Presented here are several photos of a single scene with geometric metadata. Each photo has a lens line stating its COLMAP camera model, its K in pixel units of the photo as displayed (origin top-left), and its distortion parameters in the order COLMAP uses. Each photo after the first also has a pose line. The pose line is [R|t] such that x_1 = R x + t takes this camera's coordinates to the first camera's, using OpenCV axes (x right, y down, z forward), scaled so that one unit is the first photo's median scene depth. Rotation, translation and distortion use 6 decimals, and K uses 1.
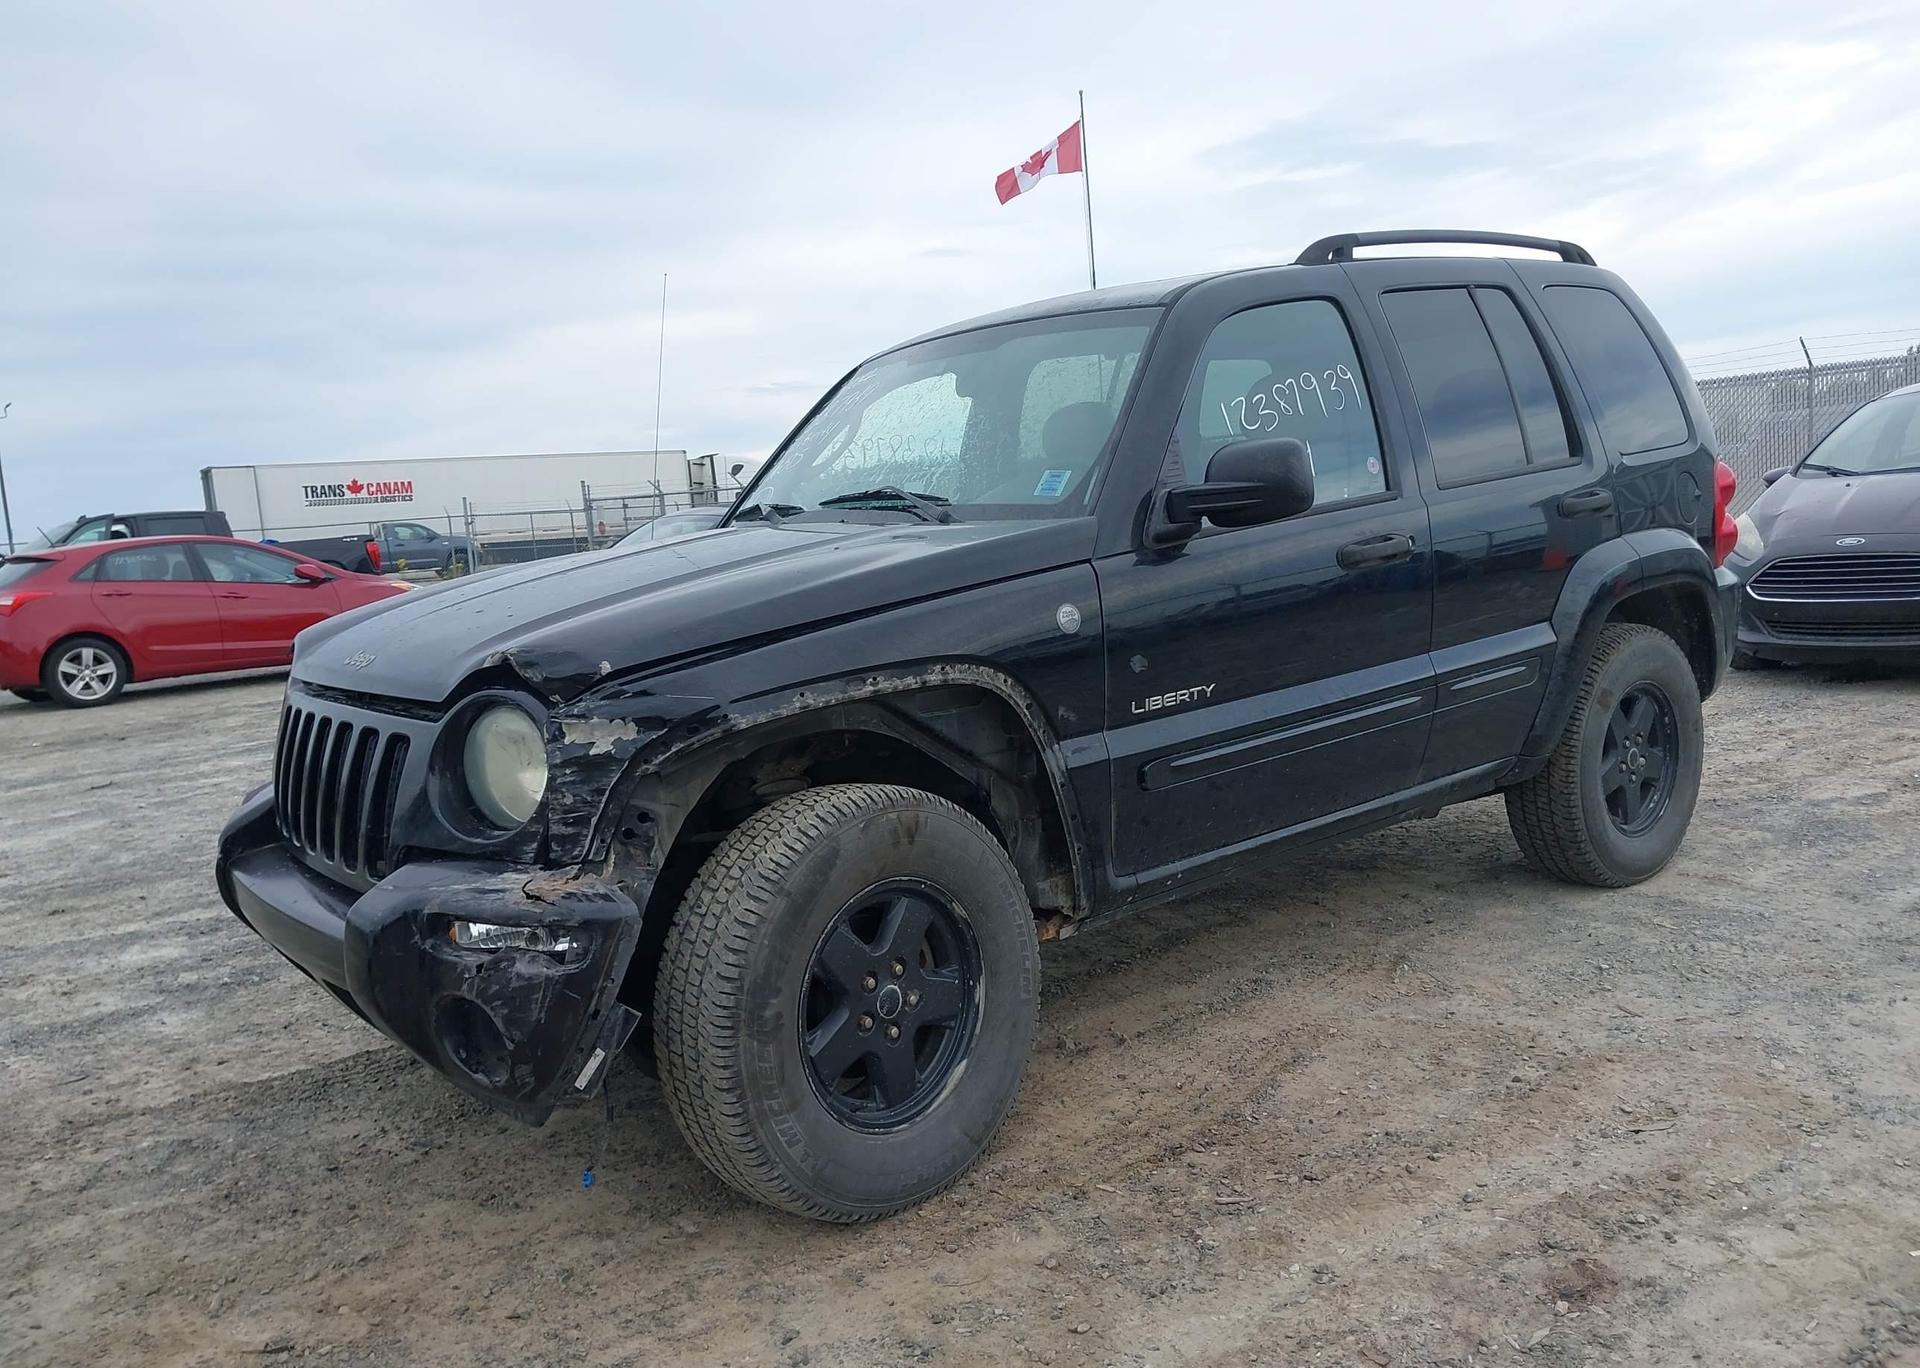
lens RADIAL K [[1501.9, 0, 960.0], [0, 1501.9, 684.0], [0, 0, 1]] dist [0.080321, -0.110936]
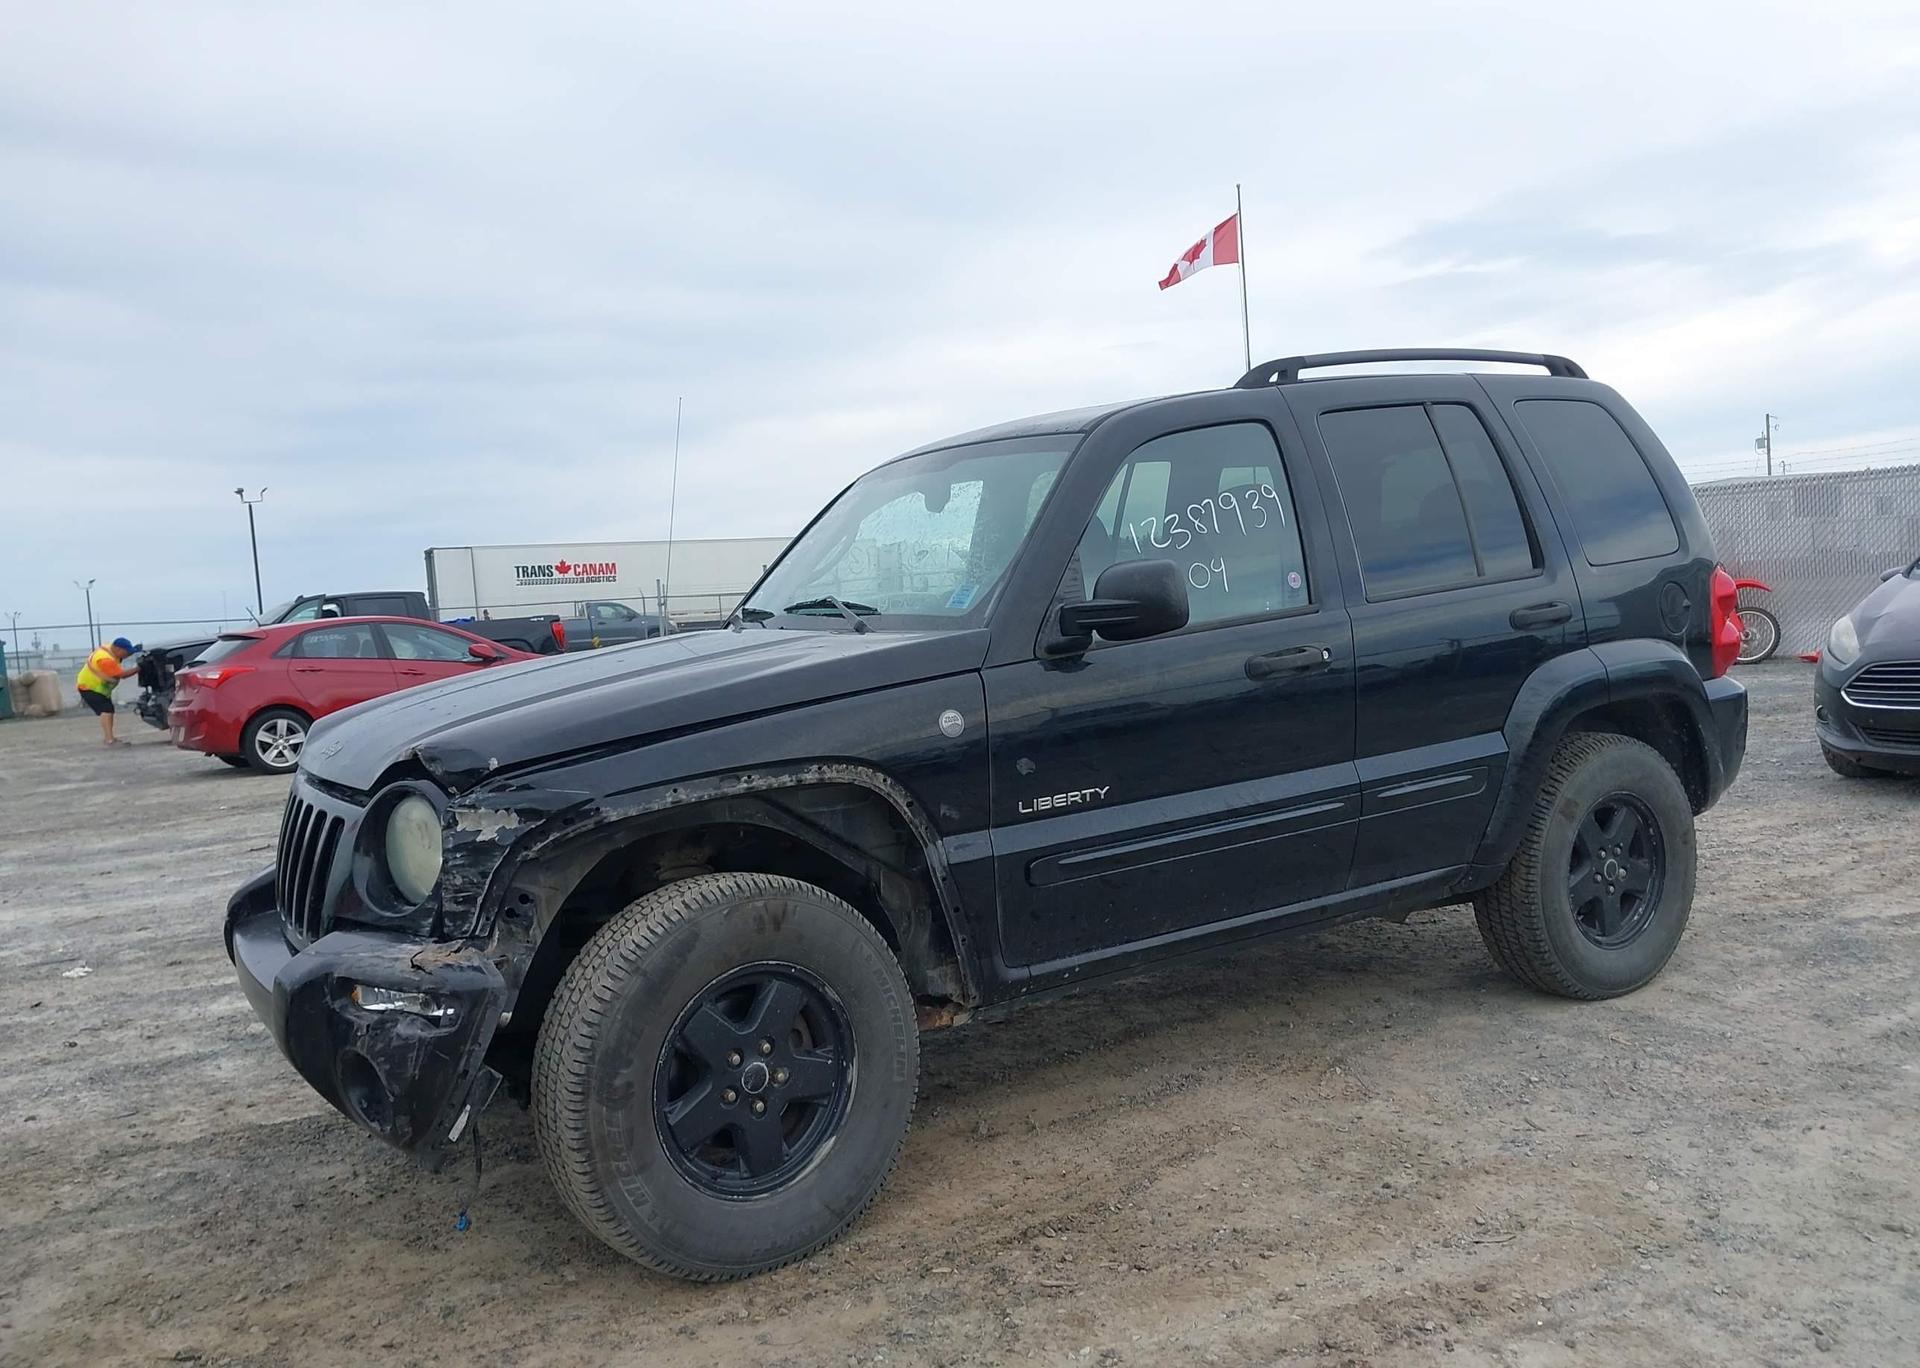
lens RADIAL K [[1504.7, 0, 947.4], [0, 1504.7, 669.9], [0, 0, 1]] dist [0.065834, -0.085509]
pose [[0.991134, 0.013970, -0.132129, 0.198768], [-0.022177, 0.997901, -0.060848, -0.015464], [0.131001, 0.063239, 0.989363, -0.065071]]
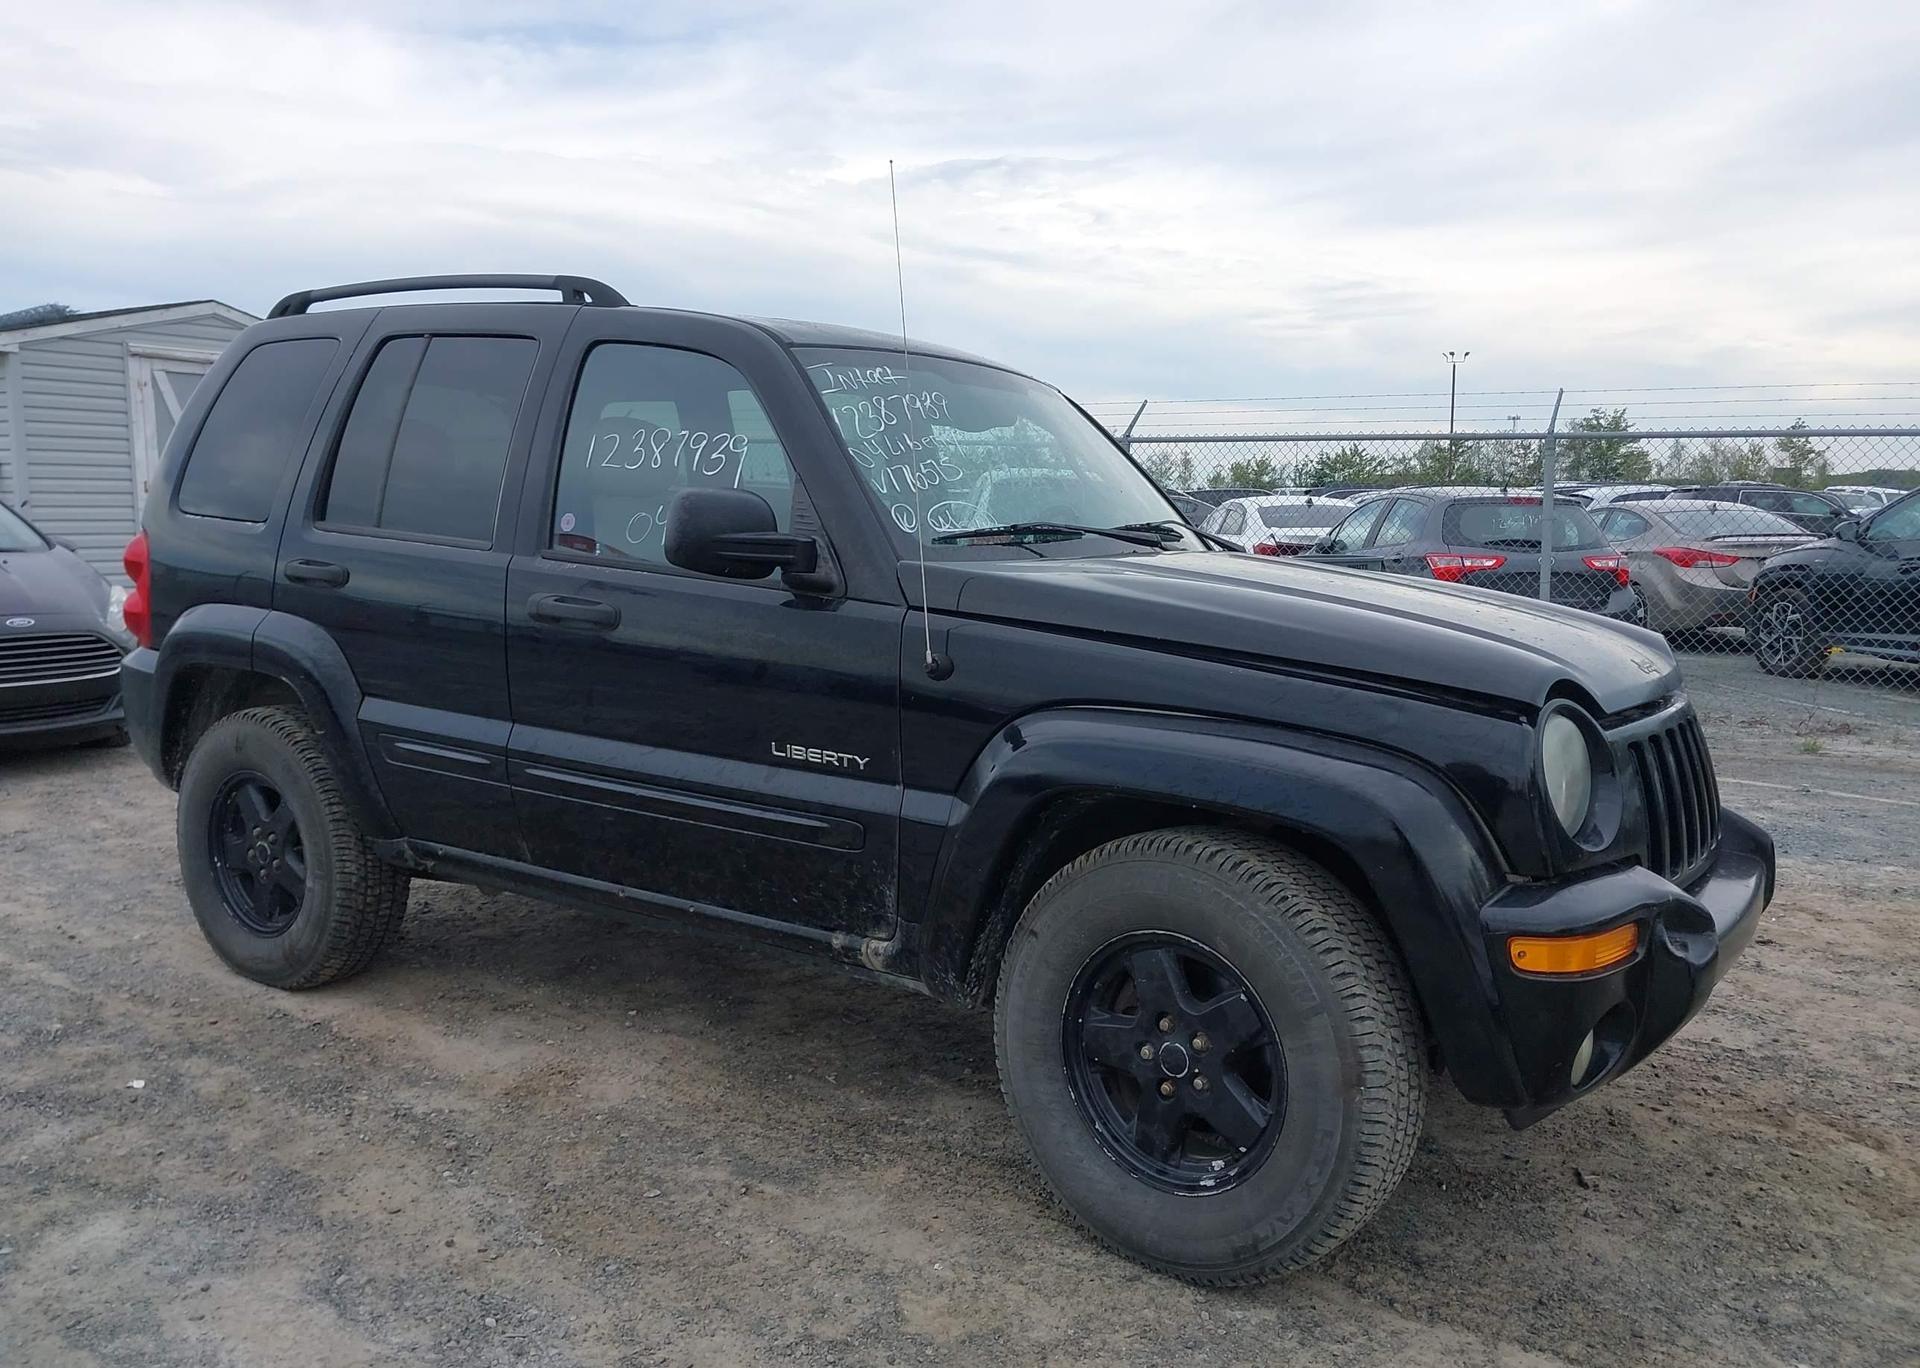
lens RADIAL K [[1535.7, 0, 968.3], [0, 1535.7, 674.2], [0, 0, 1]] dist [0.035367, -0.038794]
pose [[-0.313980, -0.025858, 0.949077, -1.171582], [0.115204, 0.991205, 0.065119, -0.124204], [-0.942414, 0.129783, -0.308239, 1.658173]]
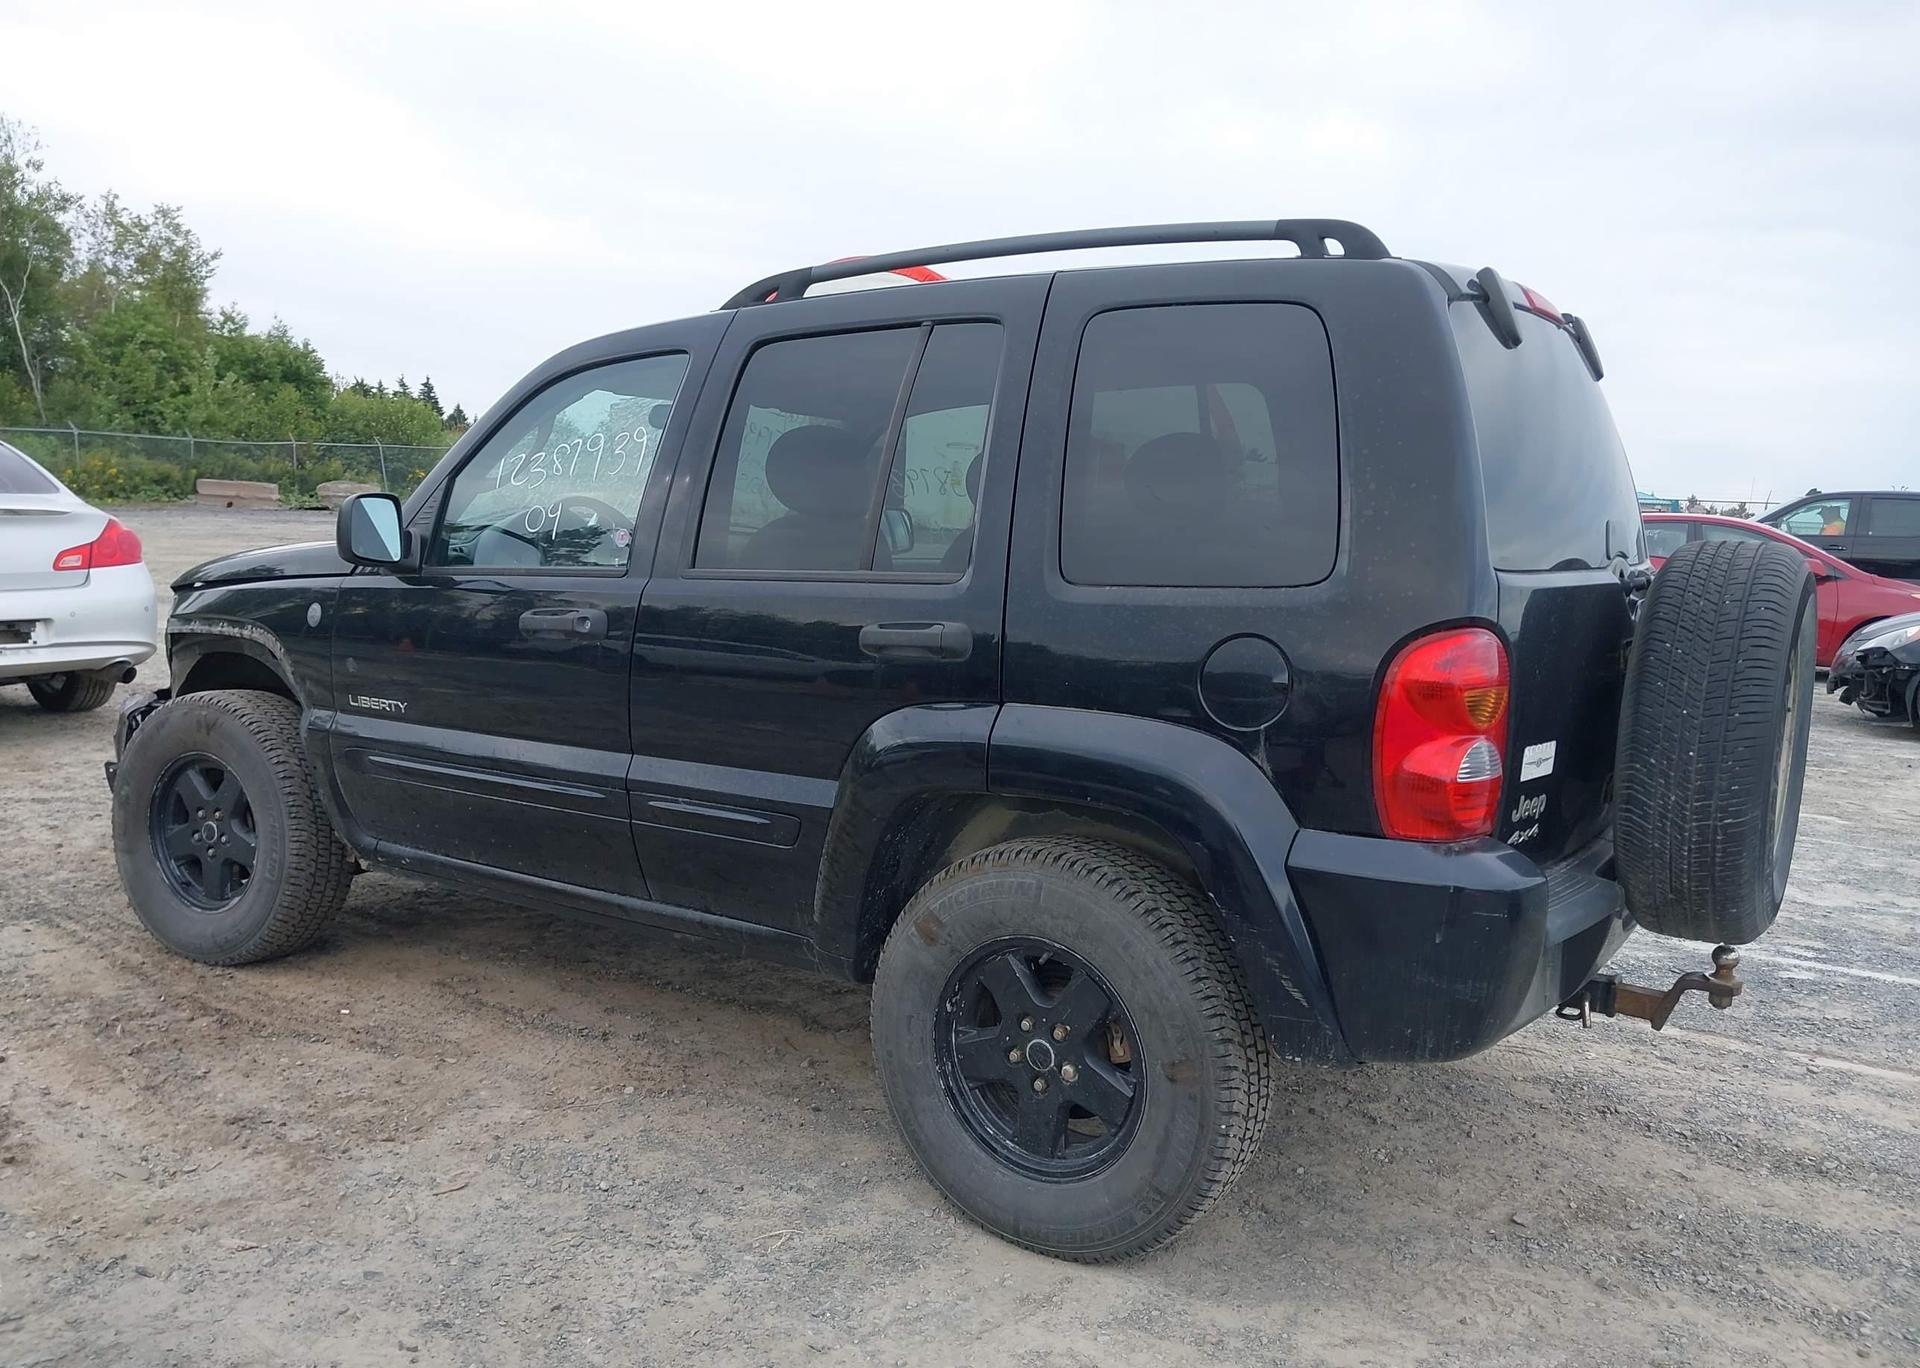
lens RADIAL K [[1521.2, 0, 957.1], [0, 1521.2, 678.1], [0, 0, 1]] dist [0.047631, -0.053168]
pose [[0.285484, 0.198157, -0.937674, 1.396297], [-0.173898, 0.972861, 0.152649, -0.272267], [0.942475, 0.119481, 0.312195, 1.050850]]
